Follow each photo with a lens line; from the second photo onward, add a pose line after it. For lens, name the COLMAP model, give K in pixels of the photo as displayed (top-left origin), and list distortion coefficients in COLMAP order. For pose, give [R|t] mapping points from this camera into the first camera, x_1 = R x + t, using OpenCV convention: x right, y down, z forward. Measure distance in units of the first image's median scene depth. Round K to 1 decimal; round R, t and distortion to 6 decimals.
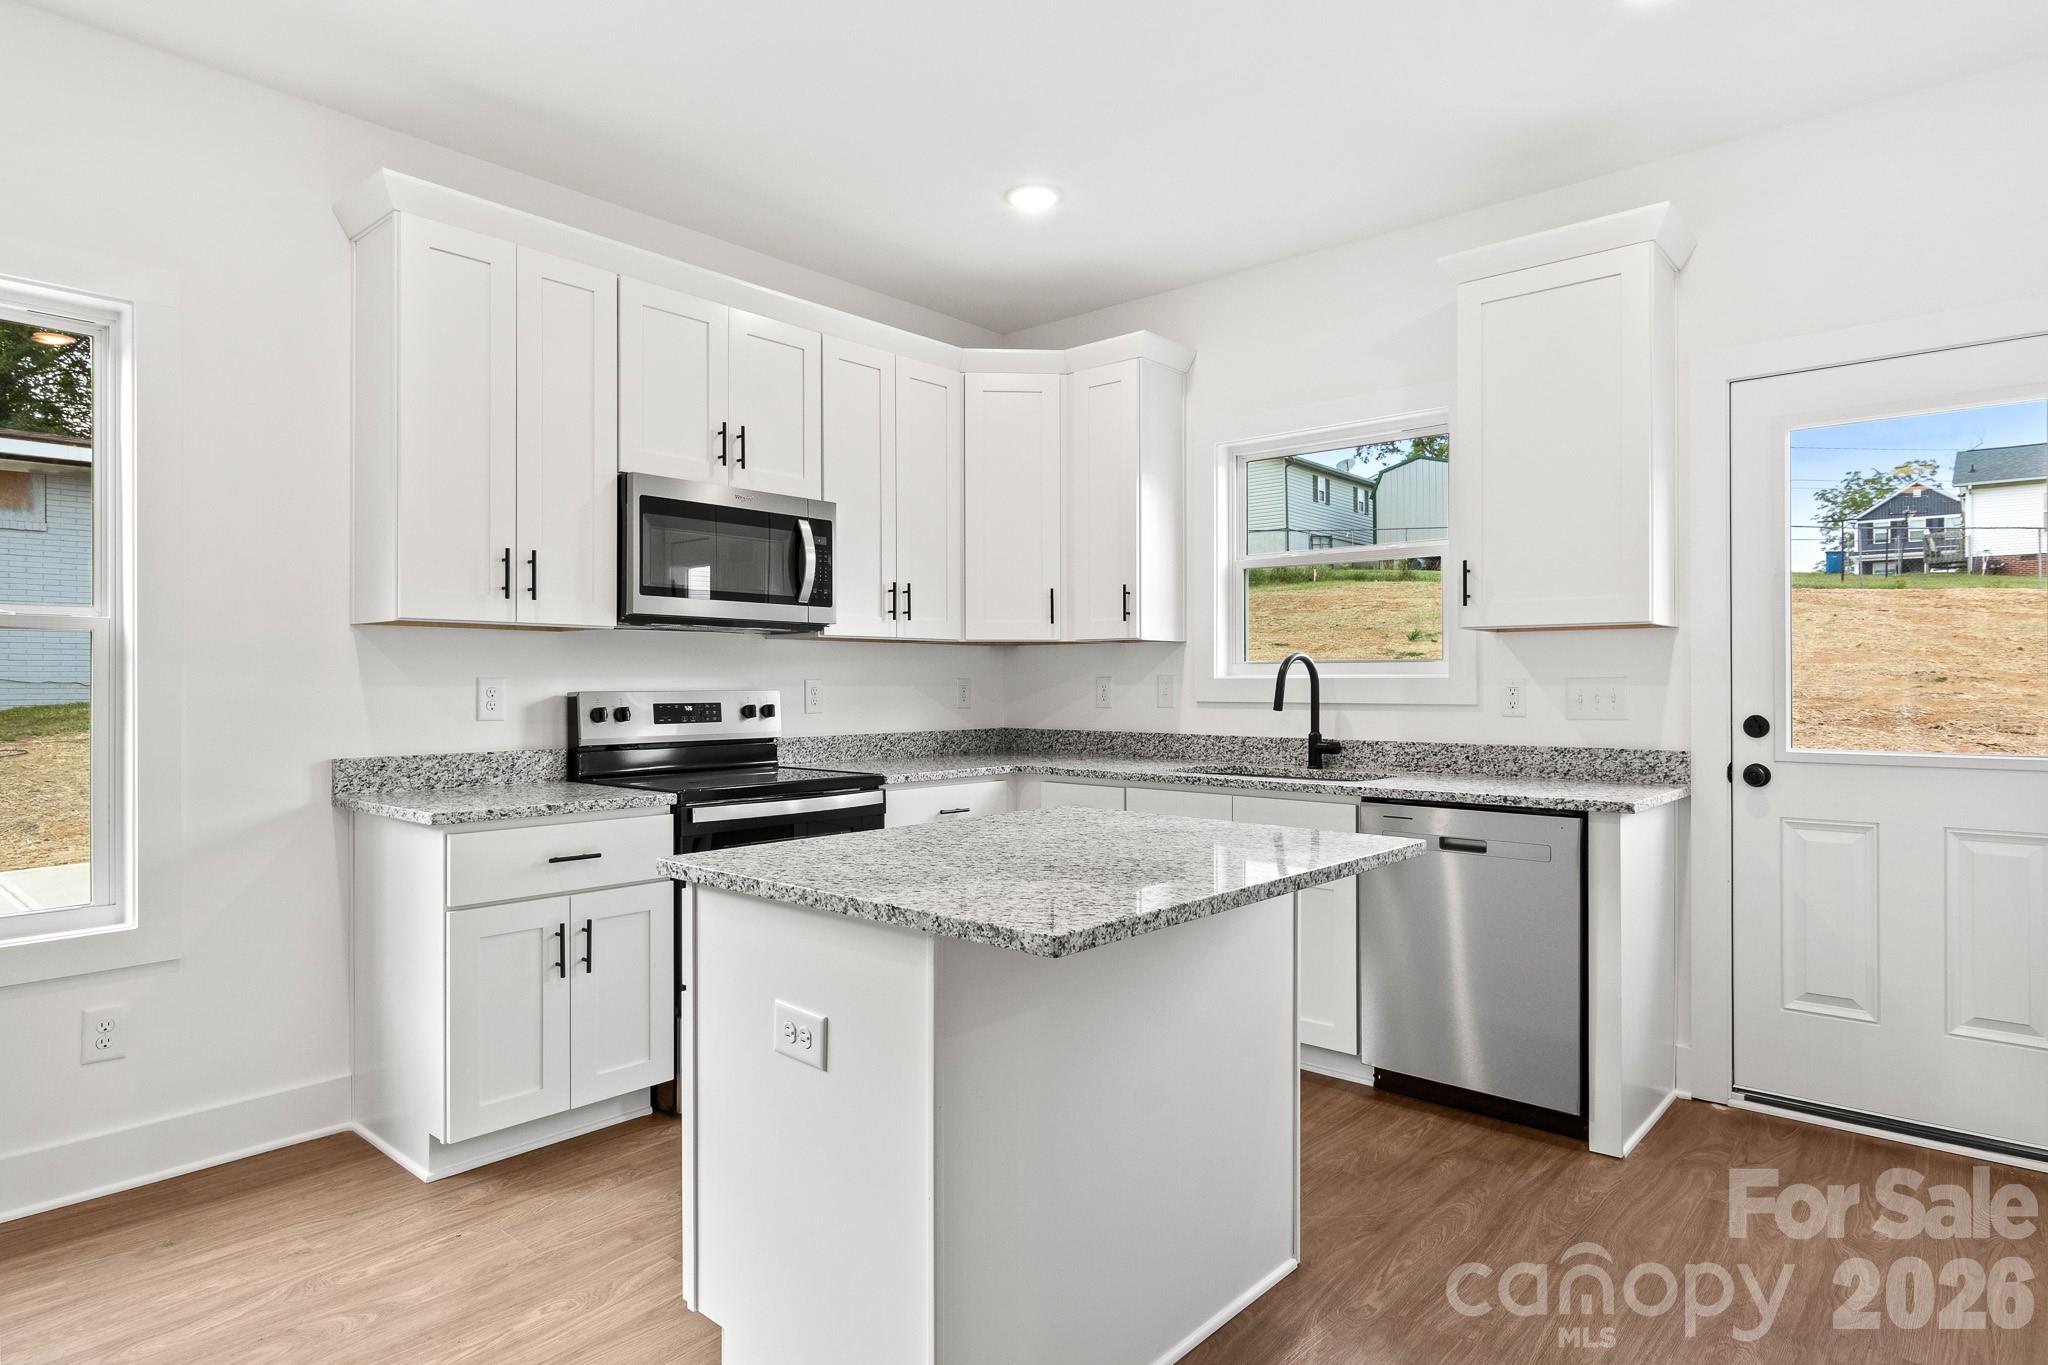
lens RADIAL K [[1154.1, 0, 1001.6], [0, 1154.1, 681.9], [0, 0, 1]] dist [-0.002994, 0.001328]
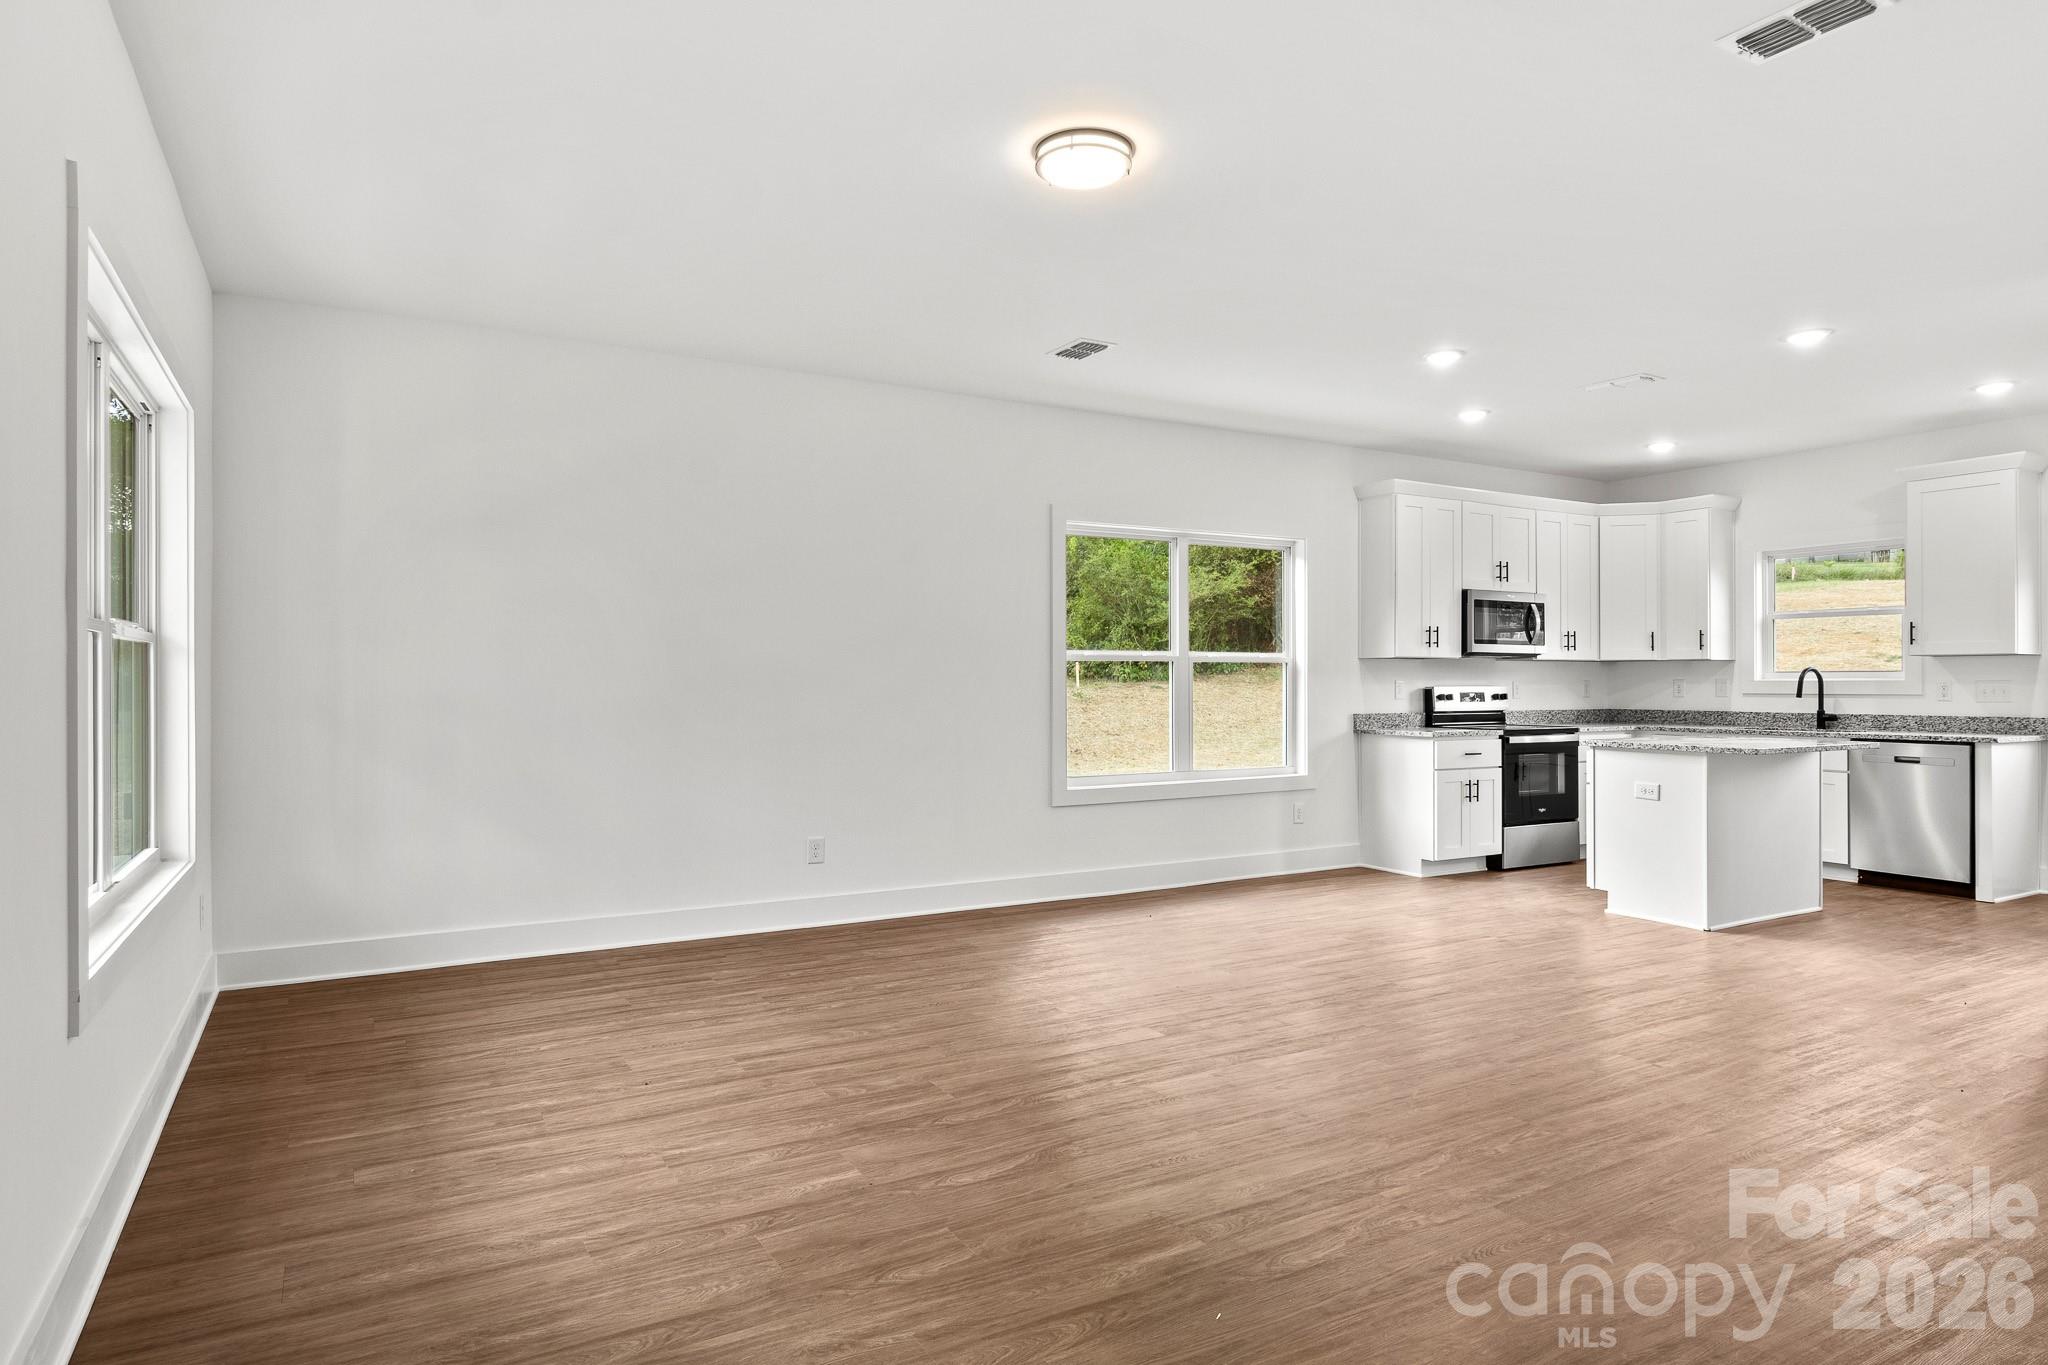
lens RADIAL K [[1154.1, 0, 1014.5], [0, 1154.1, 678.0], [0, 0, 1]] dist [-0.002994, 0.001328]
pose [[0.947922, -0.000277, -0.318503, -0.388212], [-0.000933, 0.999993, -0.003647, 0.000536], [0.318502, 0.003754, 0.947915, -1.236955]]
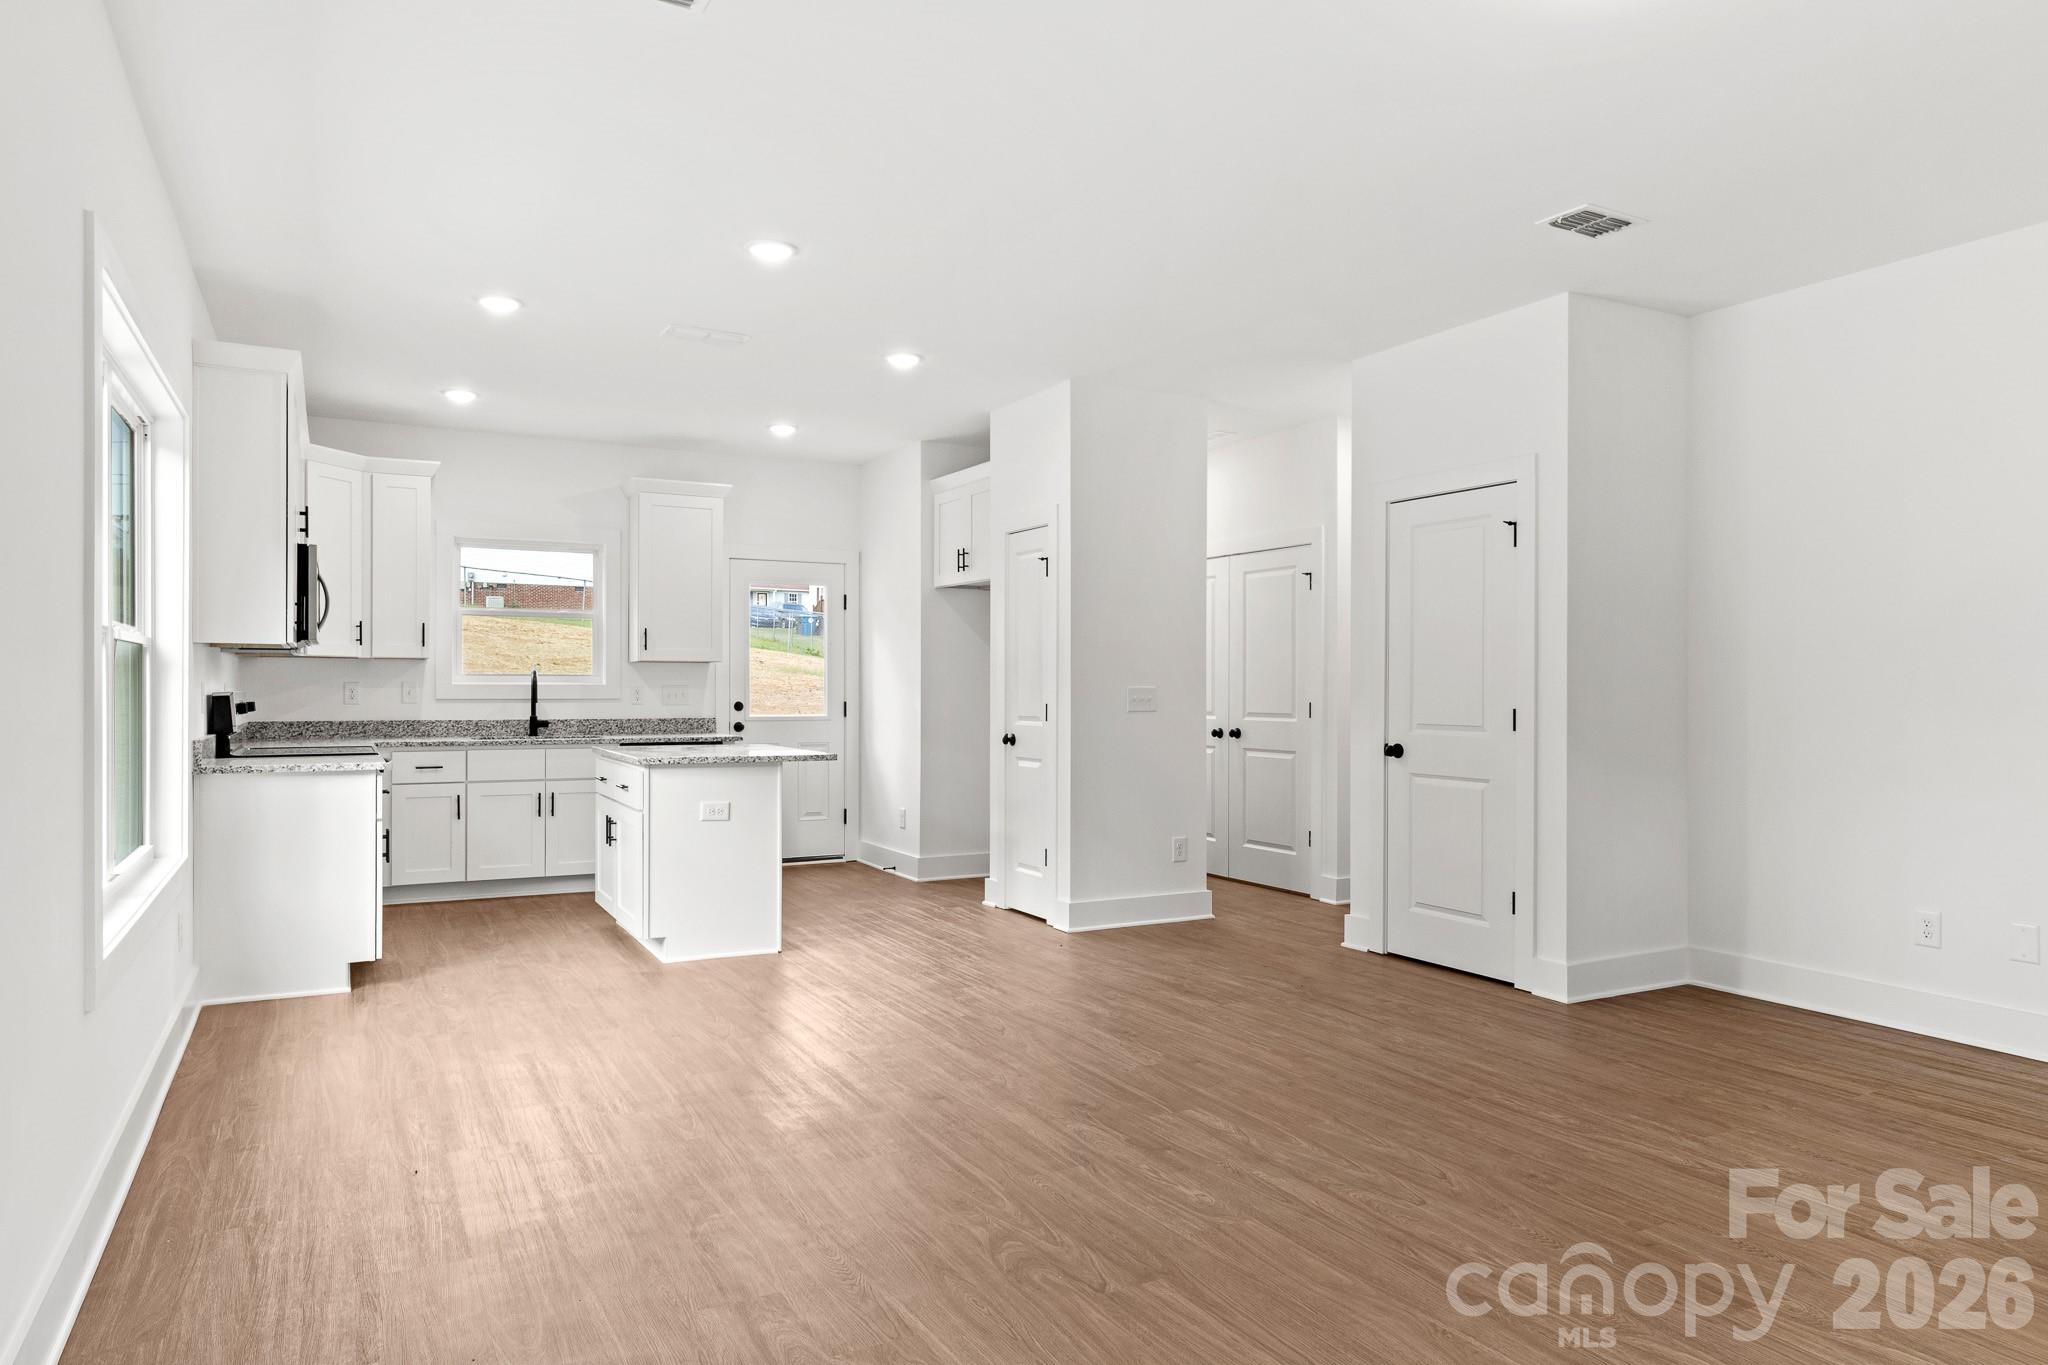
lens RADIAL K [[1247.9, 0, 1011.1], [0, 1247.9, 682.9], [0, 0, 1]] dist [0.005245, 0.002804]
pose [[0.342038, 0.007271, 0.939658, -1.320784], [-0.004031, 0.999972, -0.006271, 0.003519], [-0.939677, -0.001643, 0.342058, -0.341170]]
